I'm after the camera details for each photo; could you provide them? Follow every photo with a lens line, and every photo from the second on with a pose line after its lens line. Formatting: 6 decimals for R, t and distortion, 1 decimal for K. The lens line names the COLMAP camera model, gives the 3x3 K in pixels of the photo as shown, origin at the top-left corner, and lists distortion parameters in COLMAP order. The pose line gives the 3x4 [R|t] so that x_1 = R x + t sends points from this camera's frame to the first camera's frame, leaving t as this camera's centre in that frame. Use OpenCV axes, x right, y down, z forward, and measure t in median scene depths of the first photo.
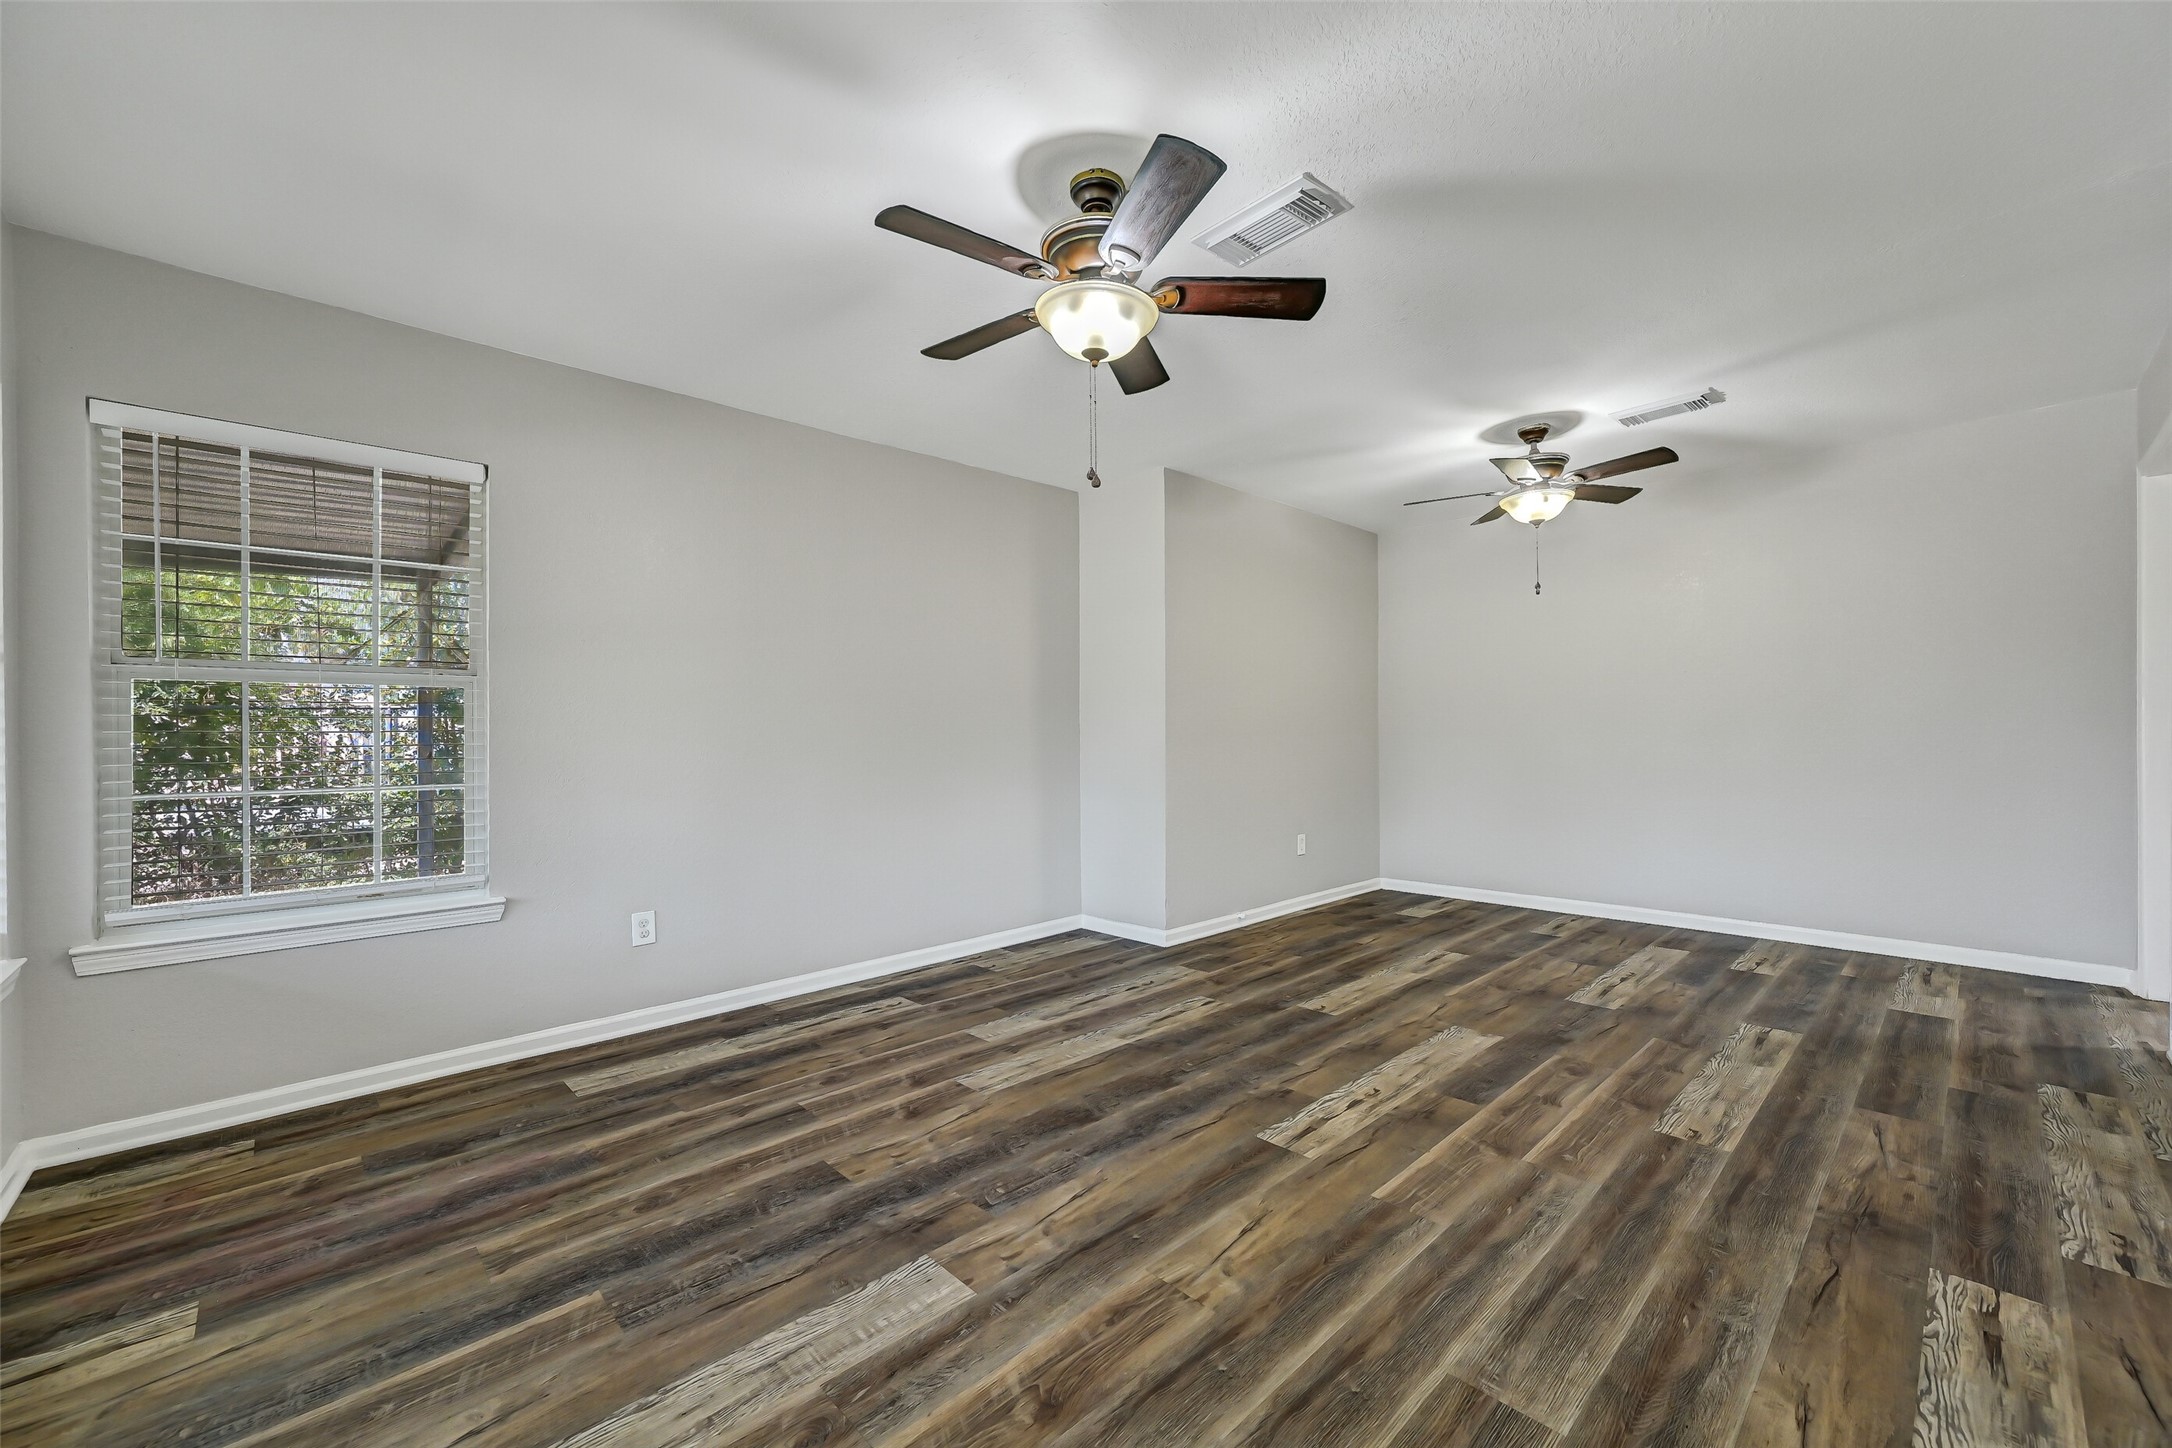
lens RADIAL K [[851.2, 0, 1099.5], [0, 851.2, 730.3], [0, 0, 1]] dist [-0.000696, 0.000555]
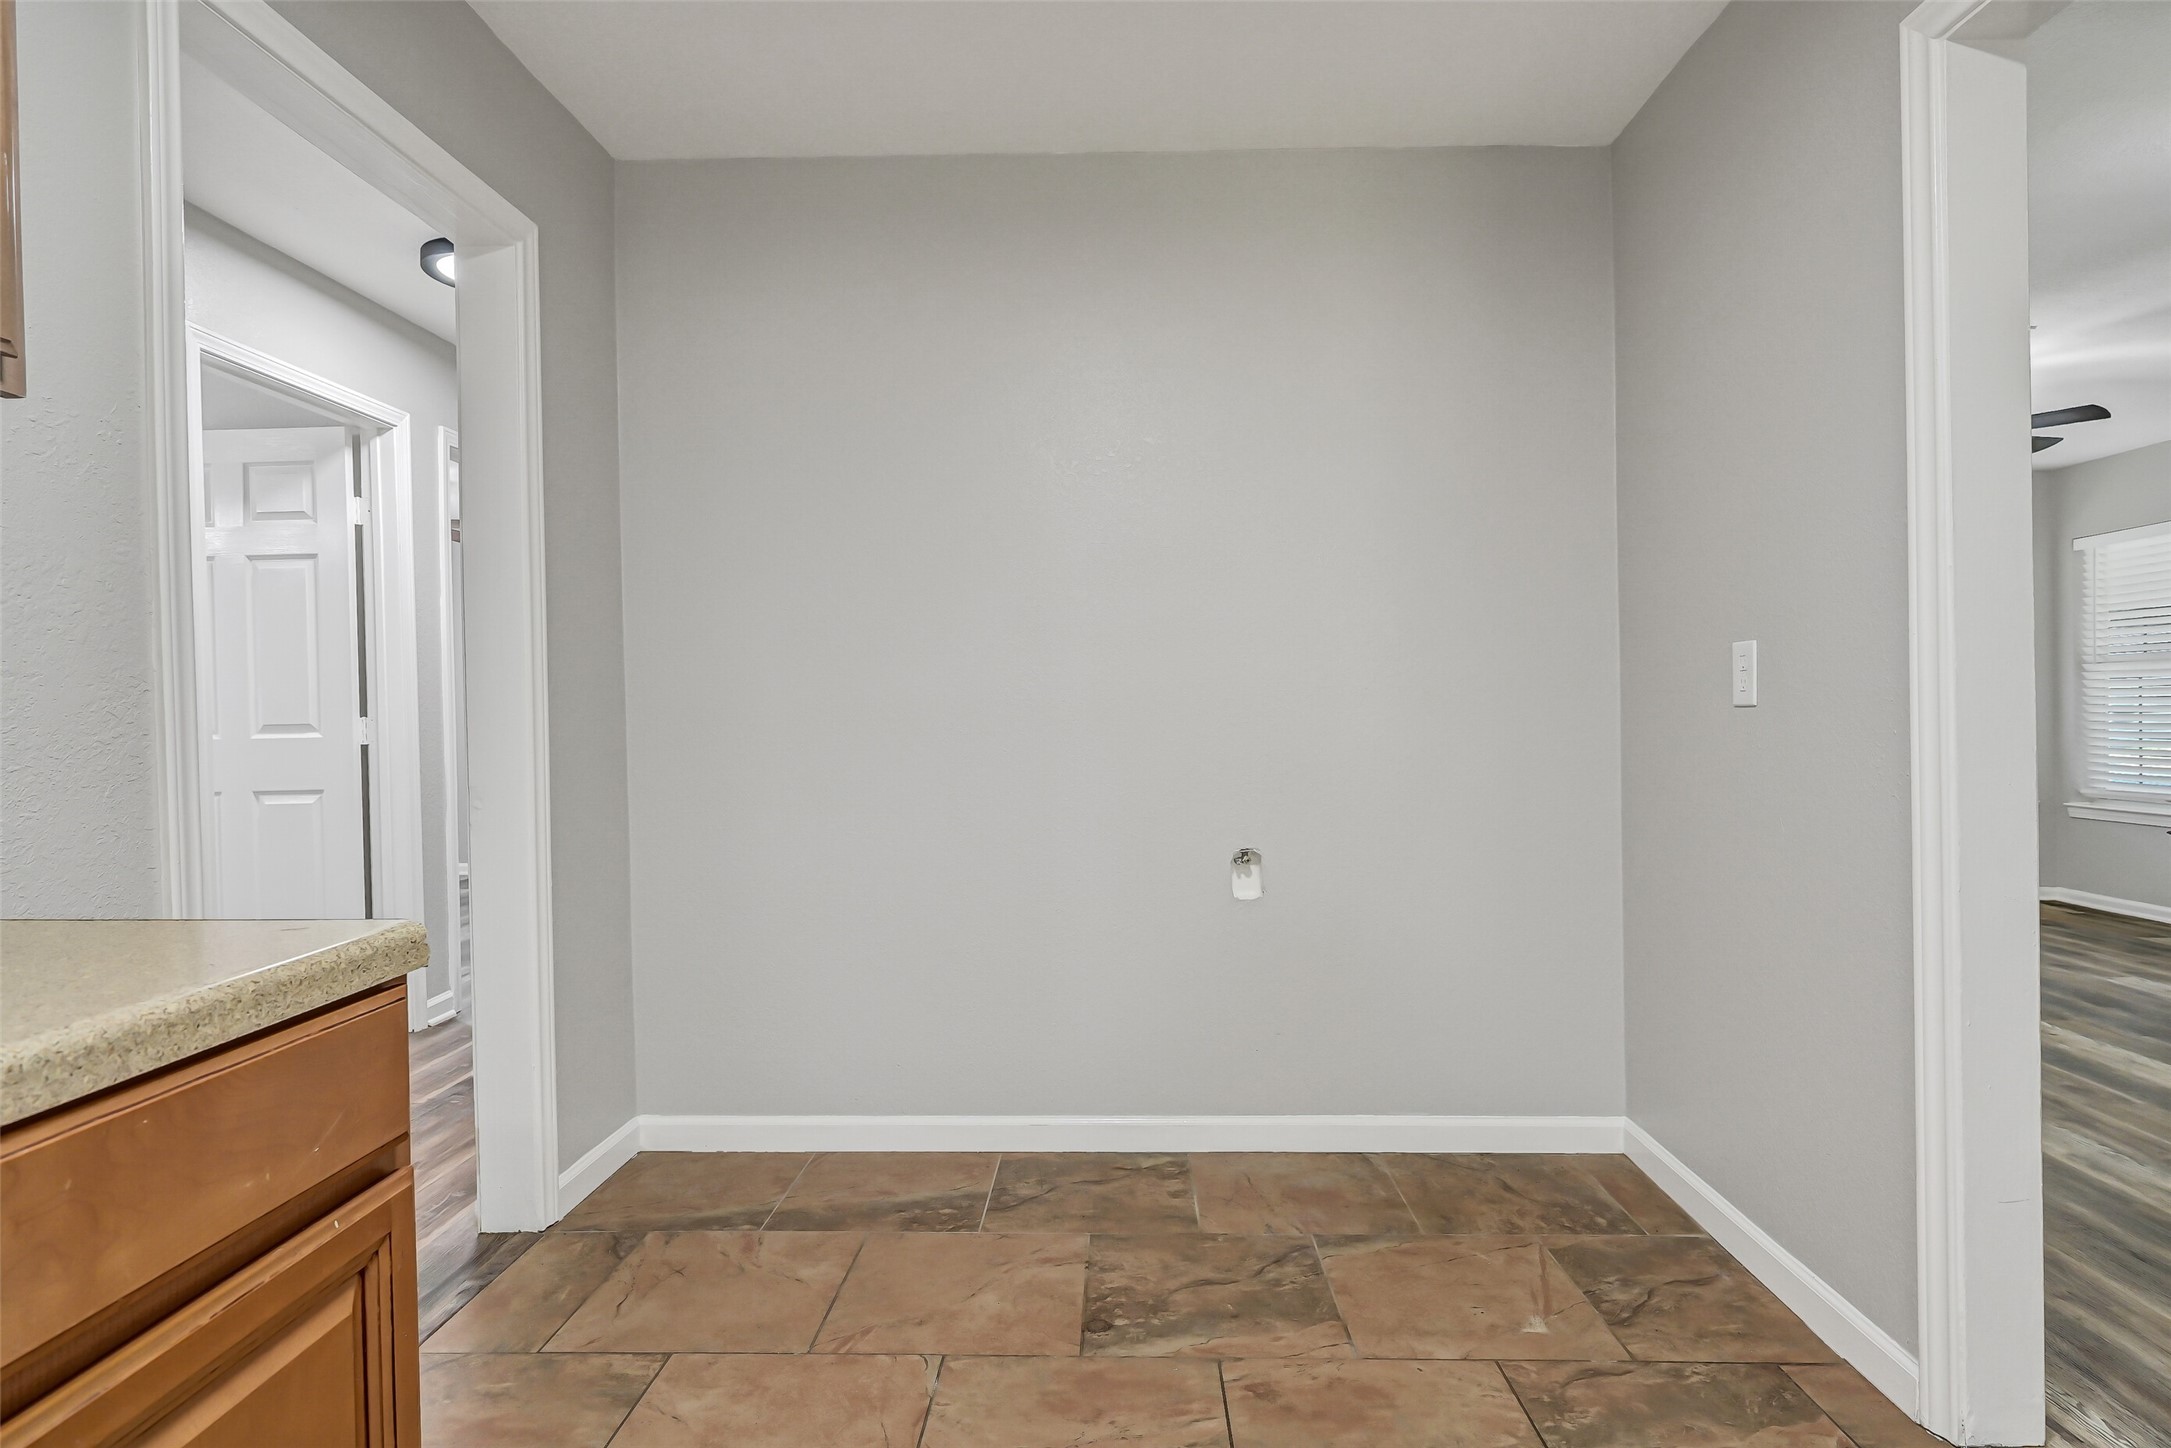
lens RADIAL K [[1140.2, 0, 1093.9], [0, 1140.2, 733.0], [0, 0, 1]] dist [0.001841, -0.001247]
pose [[-0.714974, 0.027283, -0.698618, 2.119720], [0.020276, 0.999627, 0.018288, -0.014385], [0.698857, -0.001089, -0.715261, 1.135483]]
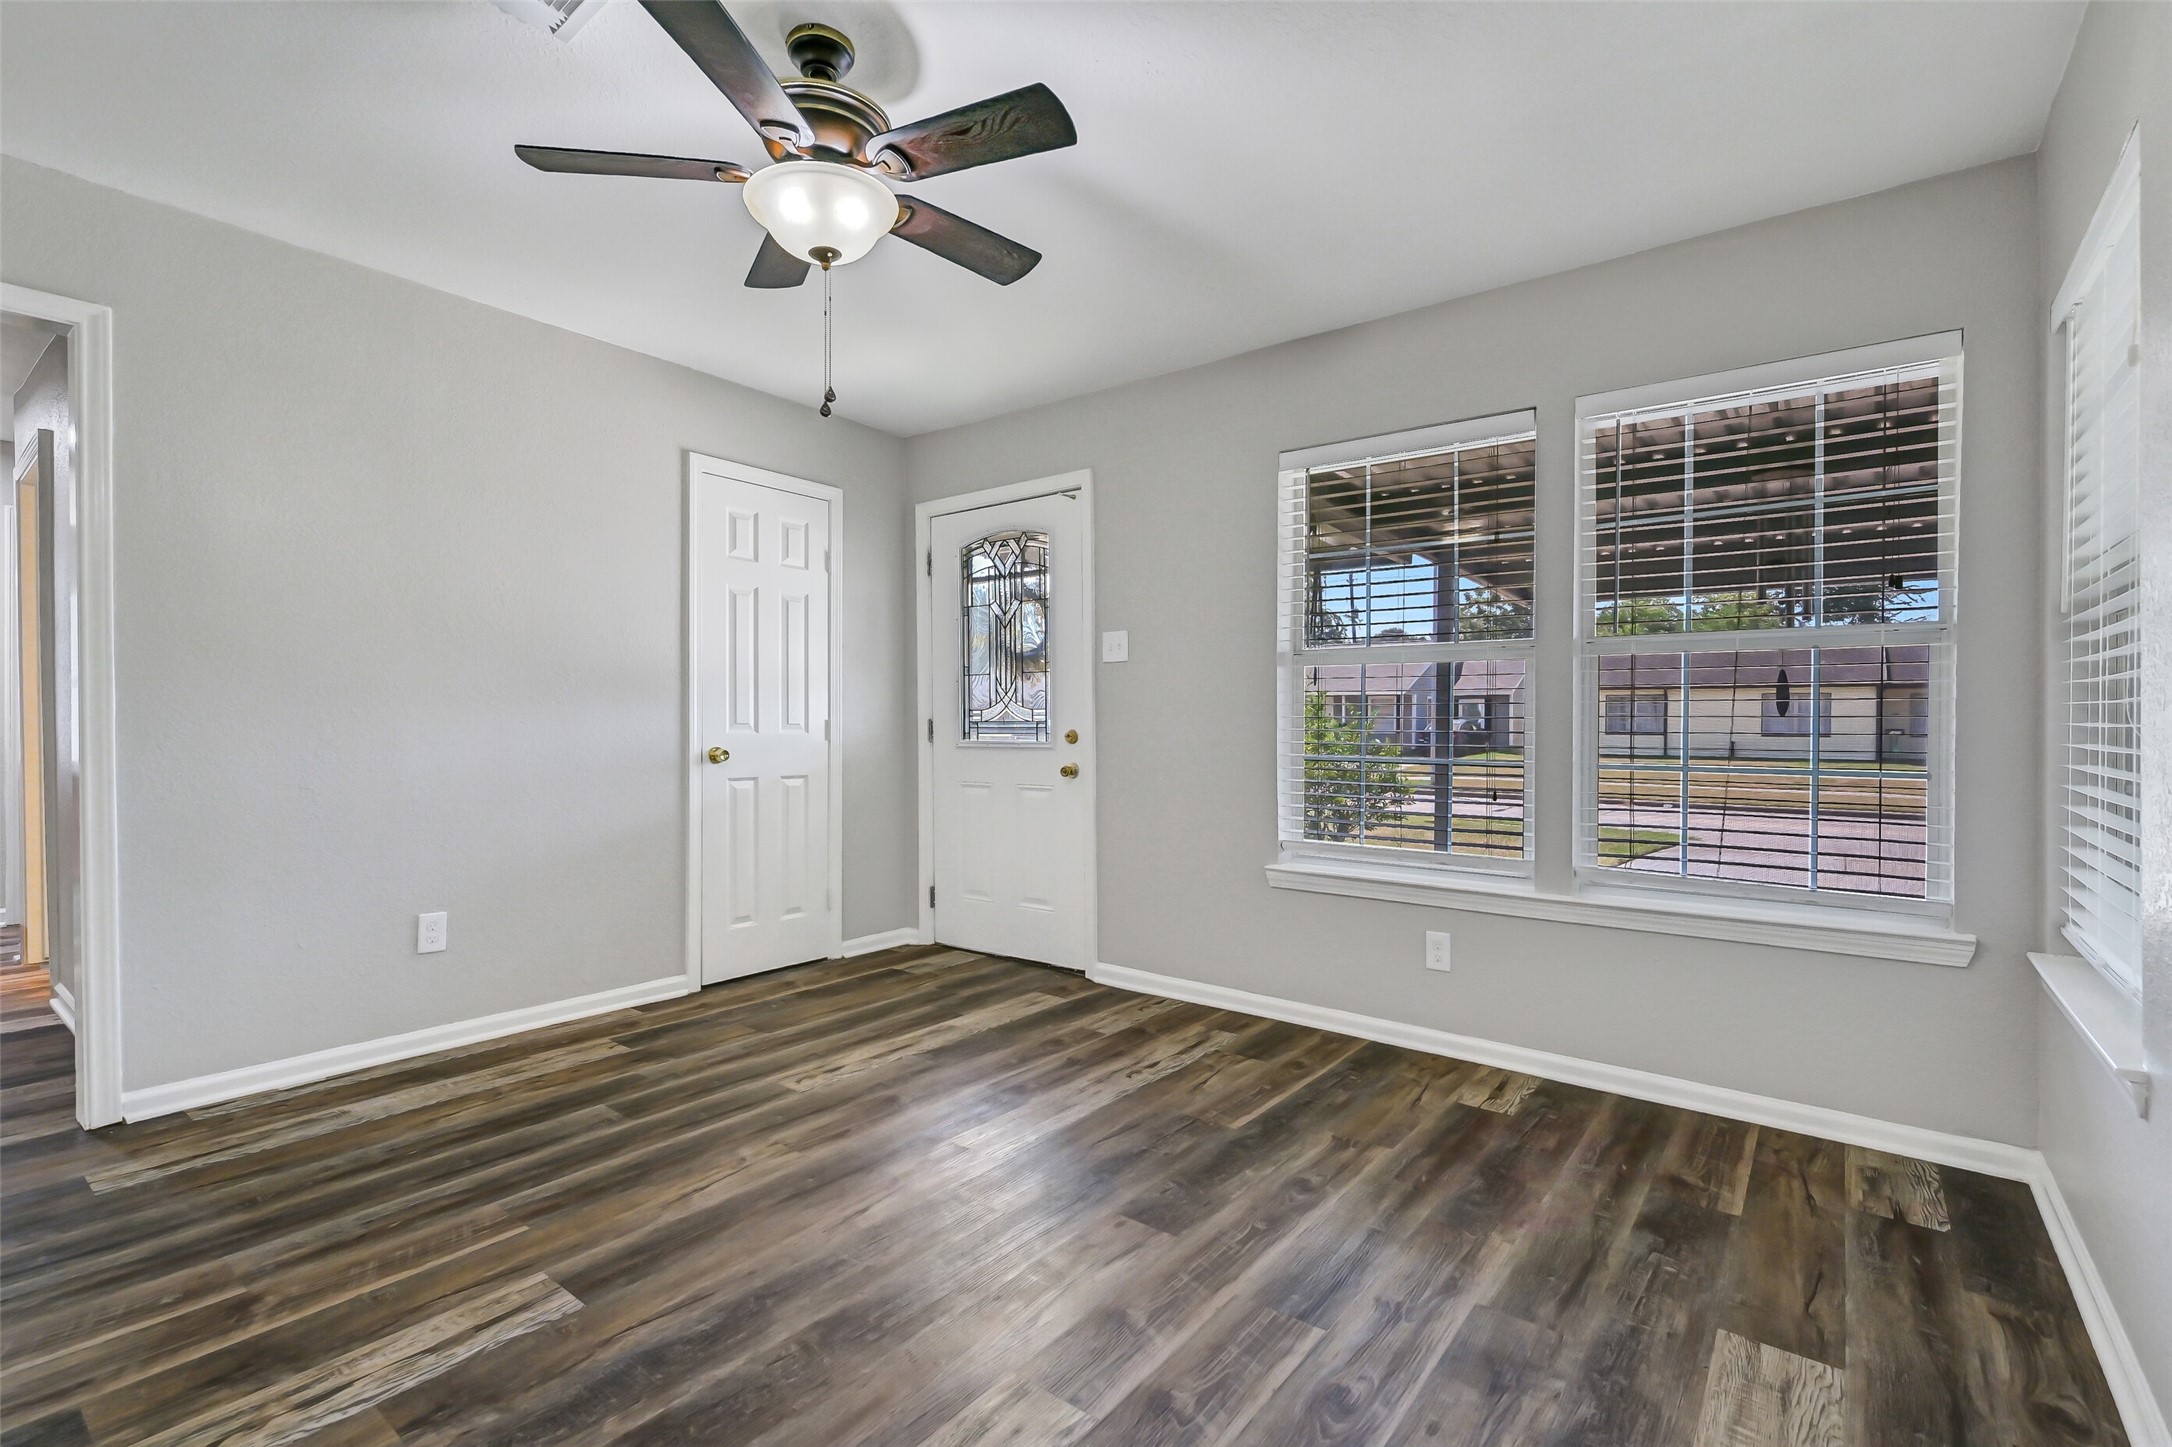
lens RADIAL K [[979.5, 0, 1086.0], [0, 979.5, 723.5], [0, 0, 1]] dist [0.001659, 0.000105]
pose [[-0.989978, 0.010339, -0.140843, -0.092150], [0.010026, 0.999945, 0.002928, 0.010040], [0.140866, 0.001486, -0.990028, 1.559018]]
